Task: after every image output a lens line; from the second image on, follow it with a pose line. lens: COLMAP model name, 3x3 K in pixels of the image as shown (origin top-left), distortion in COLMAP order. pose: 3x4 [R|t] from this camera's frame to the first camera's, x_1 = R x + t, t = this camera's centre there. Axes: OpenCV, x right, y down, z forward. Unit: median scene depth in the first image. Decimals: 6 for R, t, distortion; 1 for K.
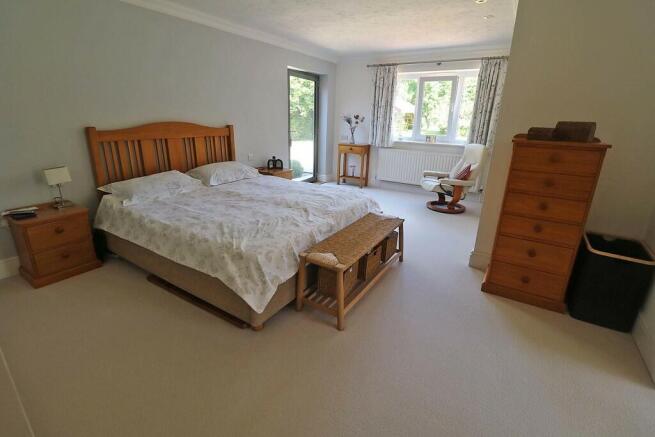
lens RADIAL K [[303.9, 0, 326.4], [0, 303.9, 217.9], [0, 0, 1]] dist [-0.019301, -0.000339]
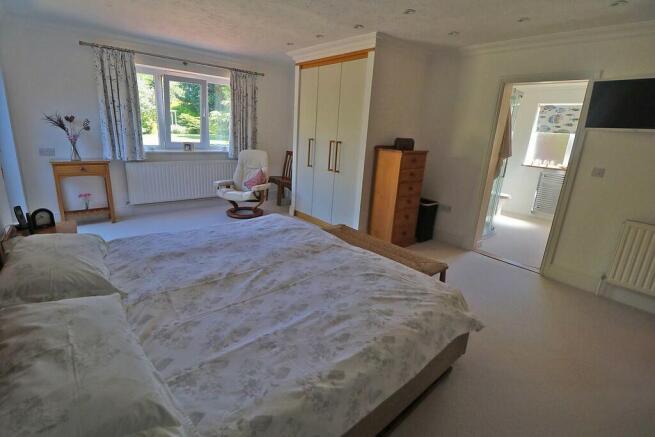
lens RADIAL K [[303.9, 0, 326.0], [0, 303.9, 216.3], [0, 0, 1]] dist [-0.019301, -0.000339]
pose [[0.281746, -0.270249, 0.920644, -0.807487], [0.251523, 0.946762, 0.200942, -0.273660], [-0.925935, 0.174949, 0.334720, 0.691052]]
